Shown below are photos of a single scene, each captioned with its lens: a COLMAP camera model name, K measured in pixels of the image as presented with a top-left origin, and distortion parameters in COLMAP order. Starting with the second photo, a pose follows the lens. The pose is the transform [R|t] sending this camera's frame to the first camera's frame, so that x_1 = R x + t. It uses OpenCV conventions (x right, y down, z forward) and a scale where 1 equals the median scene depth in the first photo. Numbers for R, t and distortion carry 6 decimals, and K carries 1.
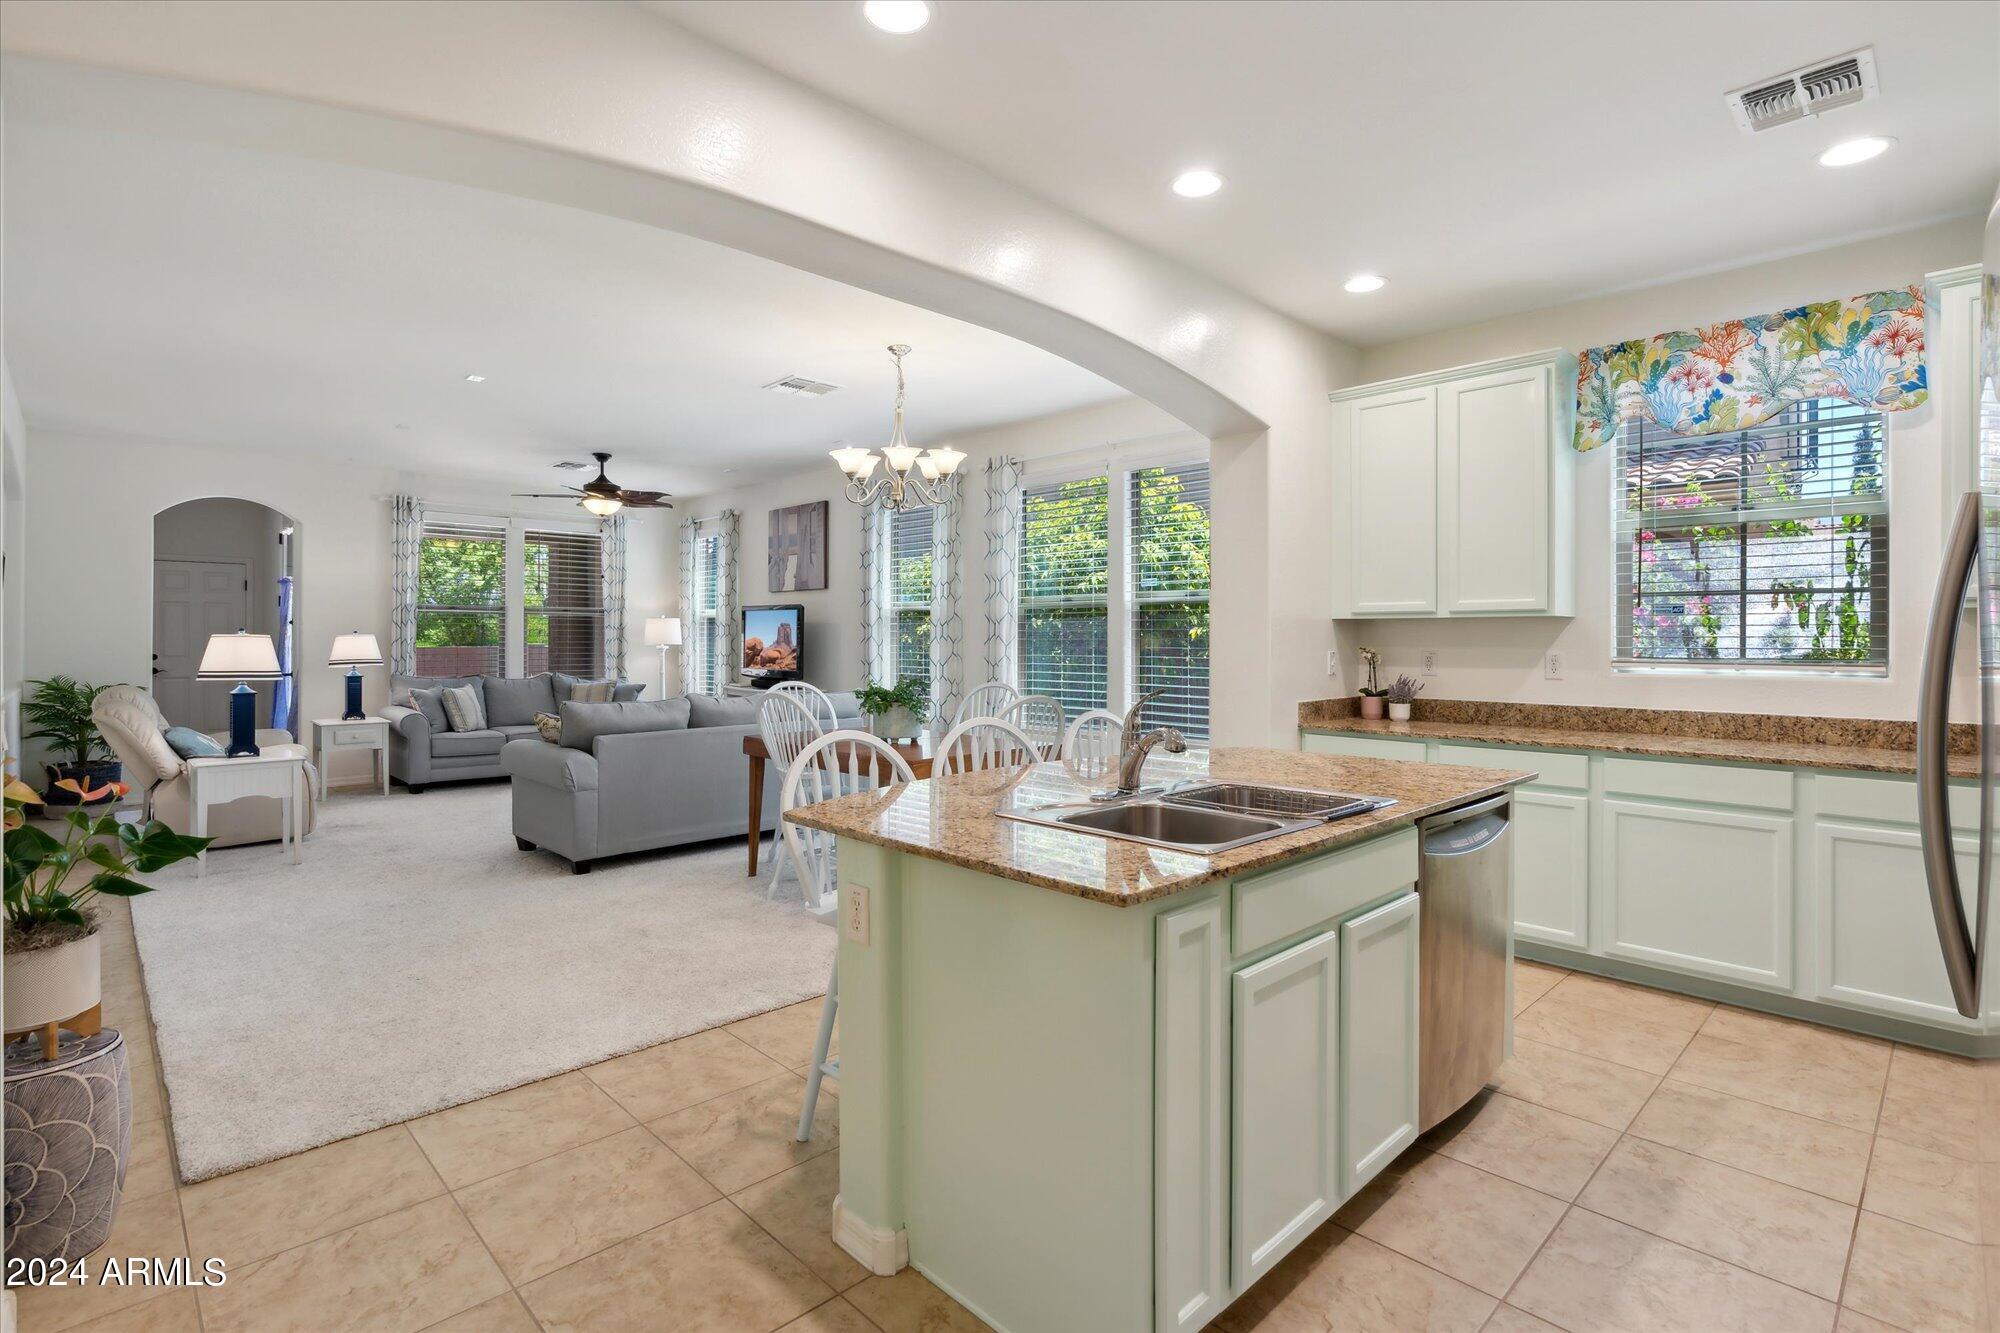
lens RADIAL K [[943.5, 0, 995.3], [0, 943.5, 651.8], [0, 0, 1]] dist [-0.001546, -0.000509]
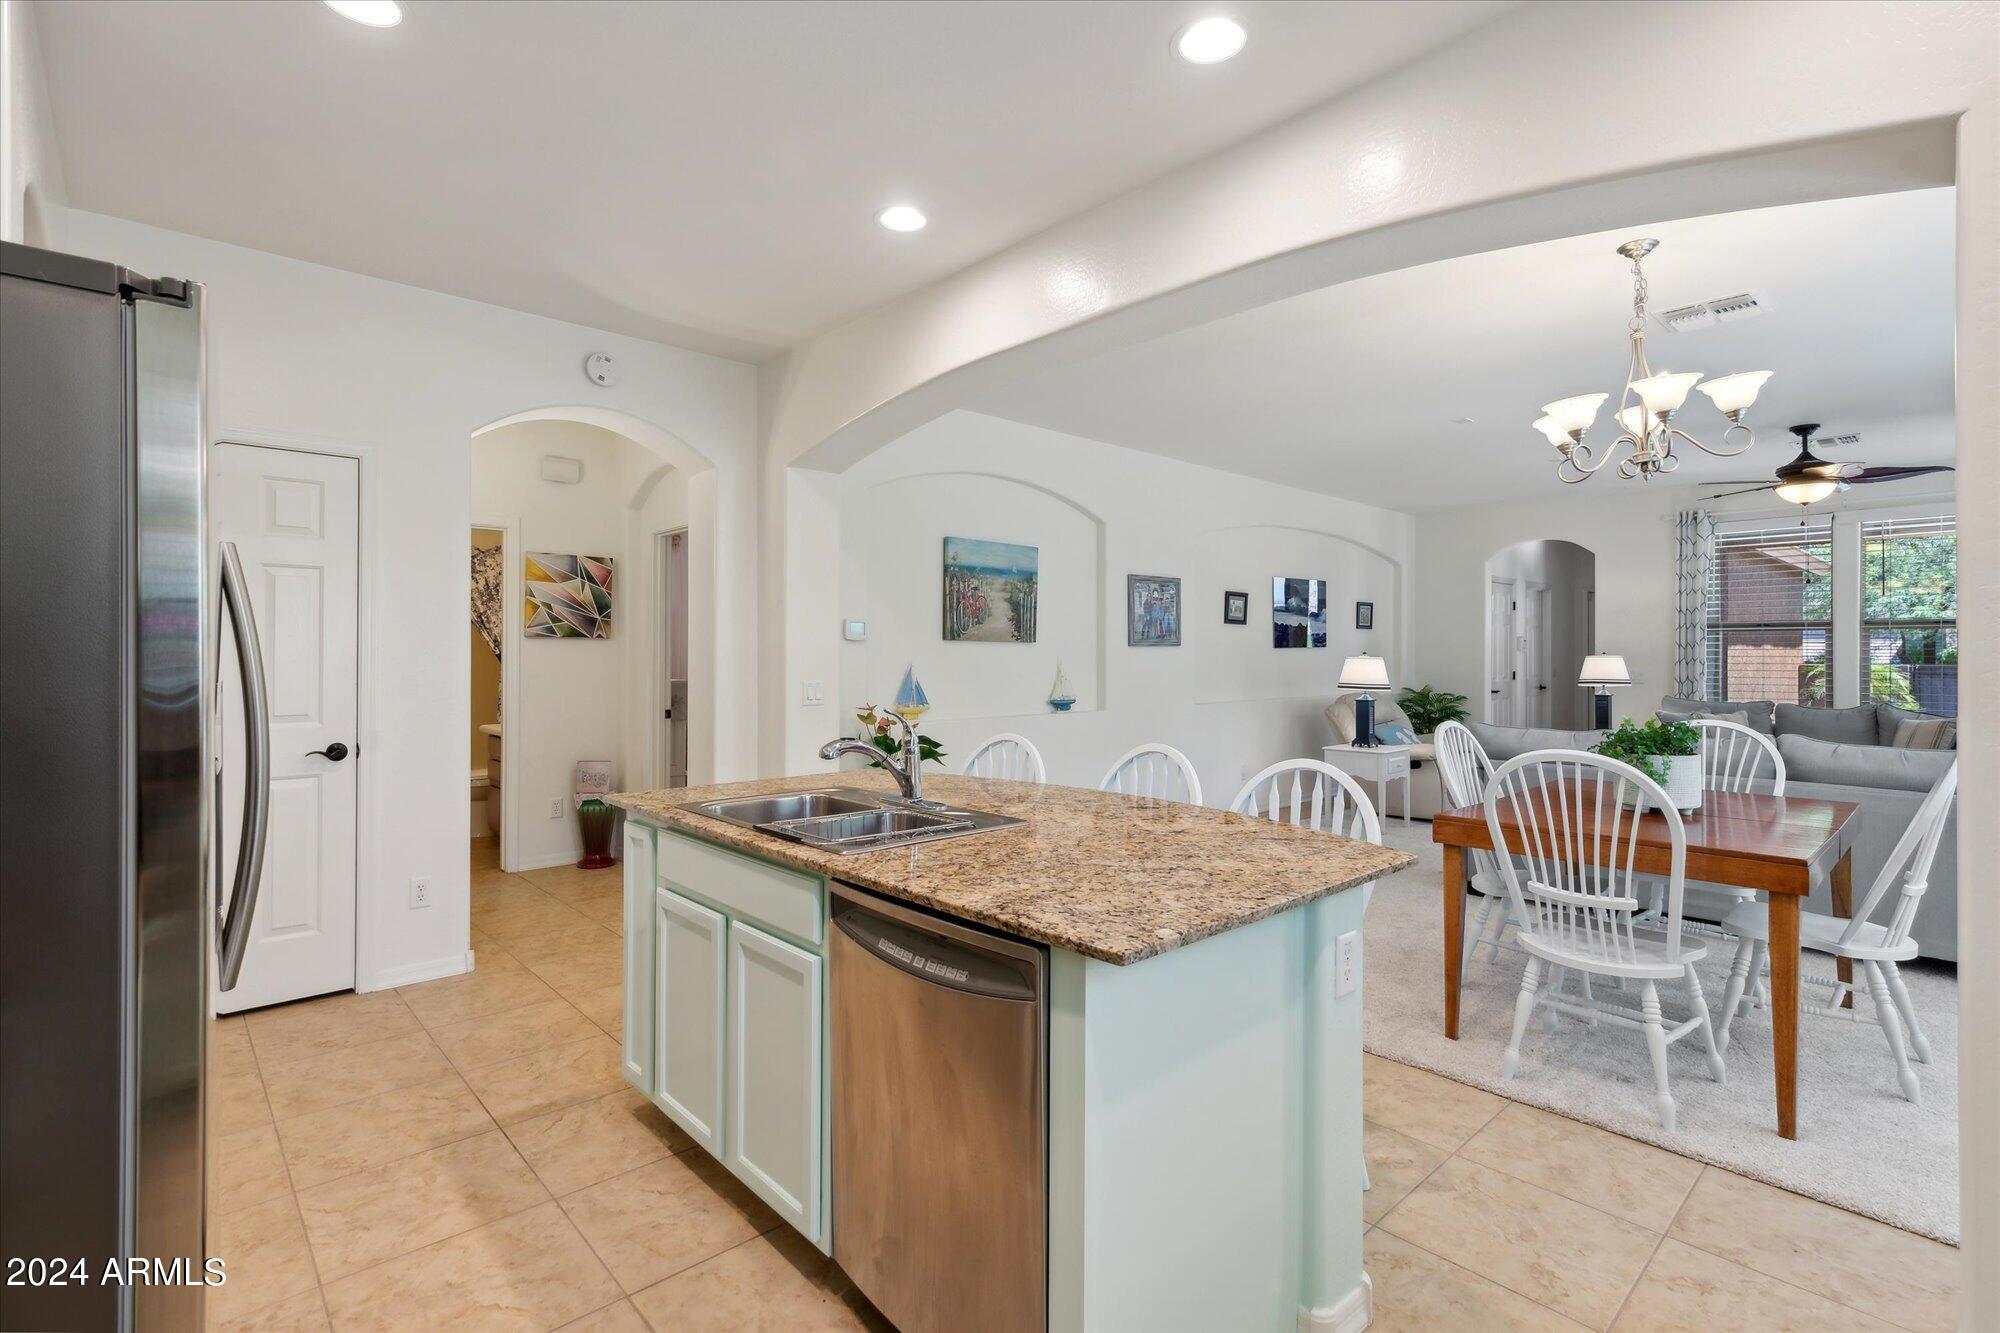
lens RADIAL K [[943.5, 0, 995.3], [0, 943.5, 651.8], [0, 0, 1]] dist [-0.001546, -0.000509]
pose [[-0.031507, -0.005875, -0.999486, 0.732762], [-0.016151, 0.999855, -0.005368, -0.012533], [0.999373, 0.015974, -0.031598, 0.677022]]
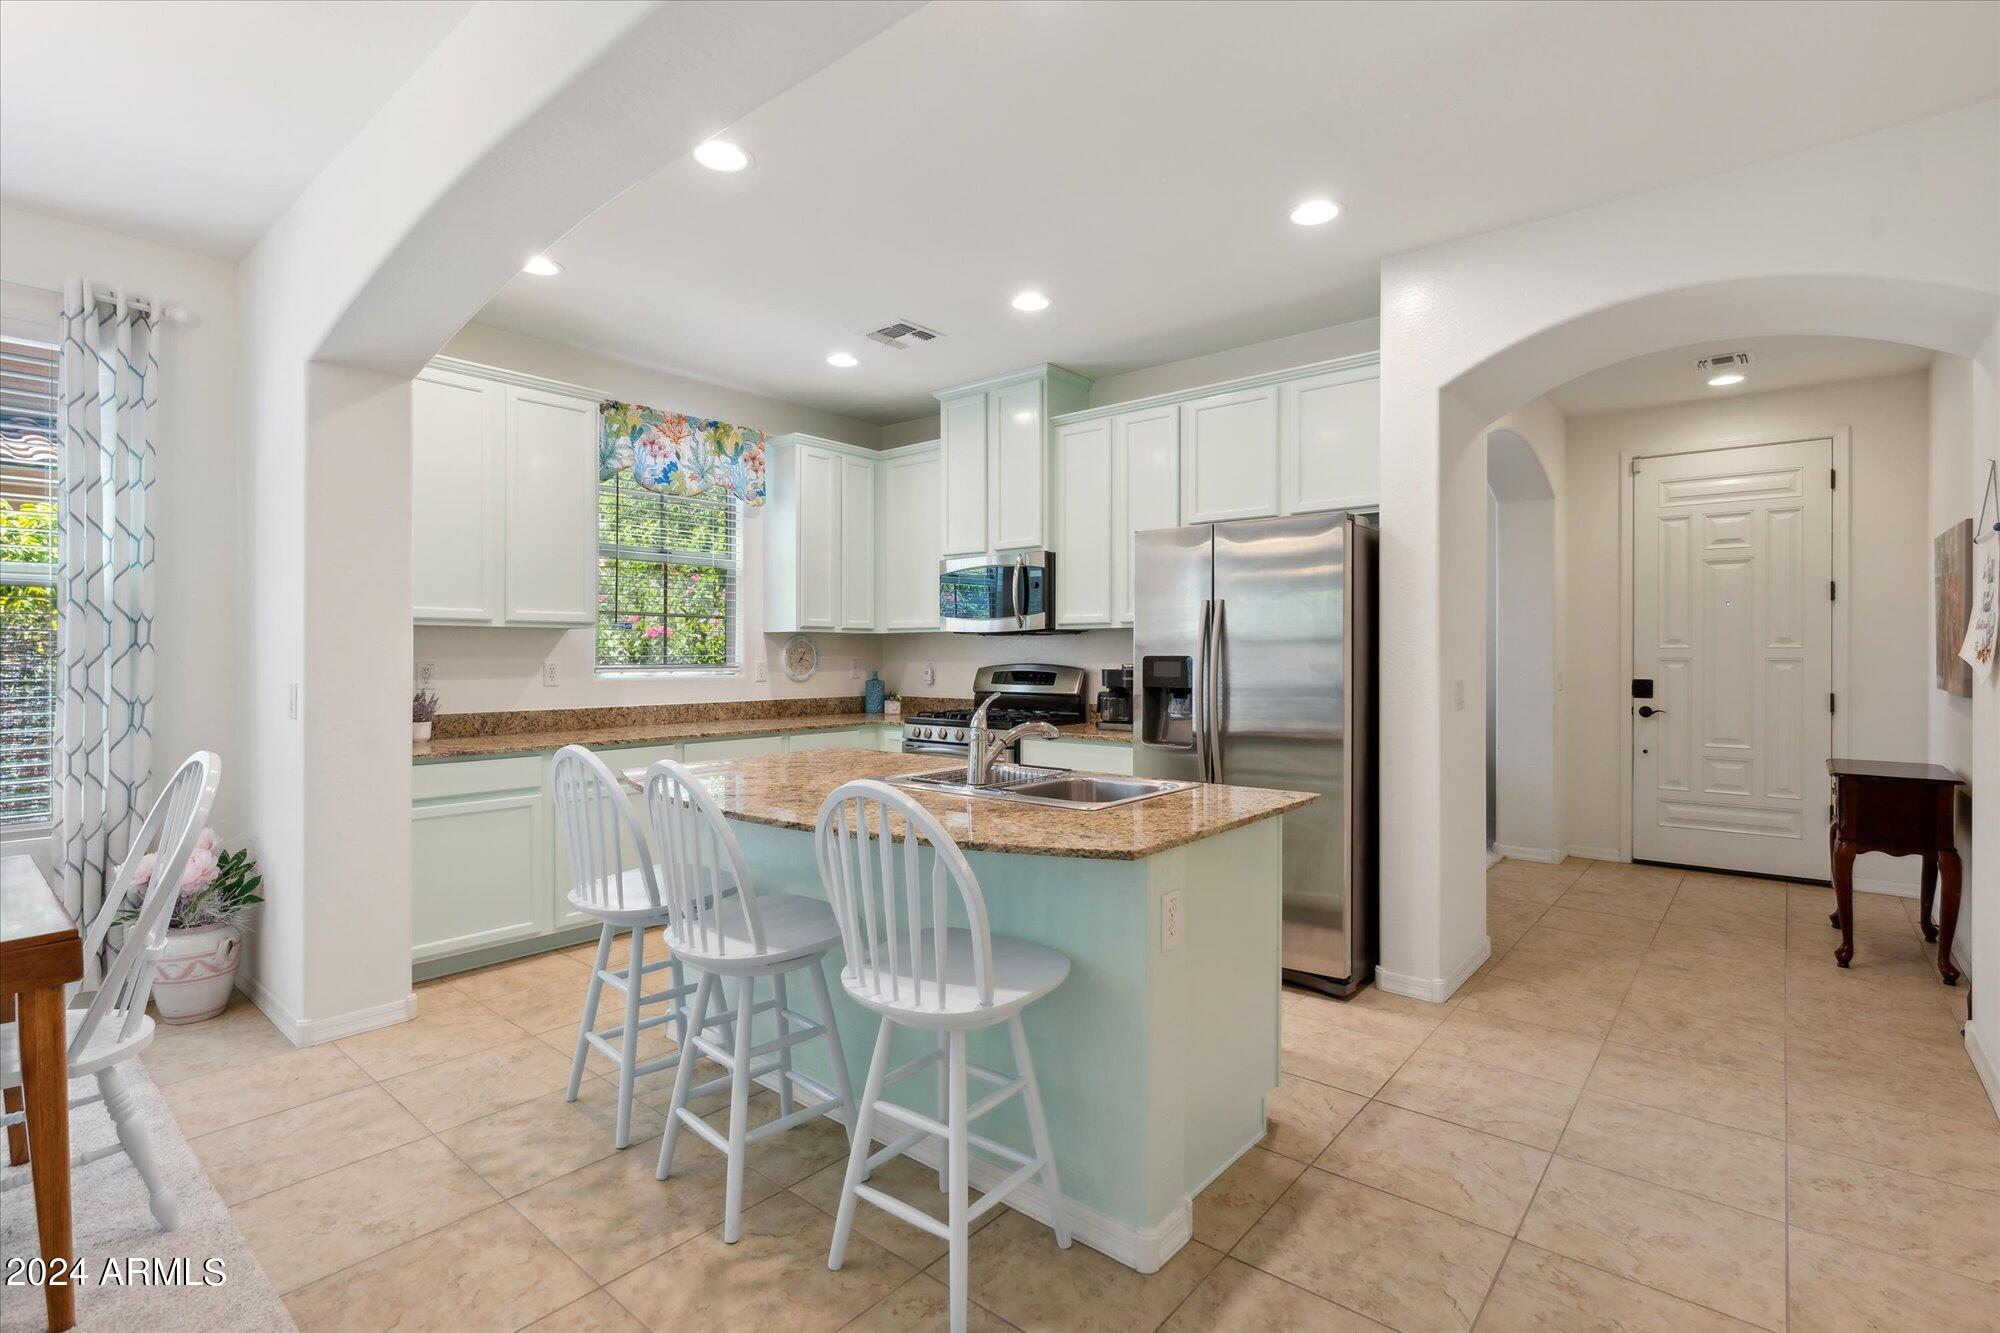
lens RADIAL K [[943.5, 0, 995.3], [0, 943.5, 651.8], [0, 0, 1]] dist [-0.001546, -0.000509]
pose [[-0.094789, -0.000731, 0.995497, -0.579909], [0.011821, 0.999928, 0.001860, -0.006892], [-0.995427, 0.011945, -0.094773, 0.648767]]
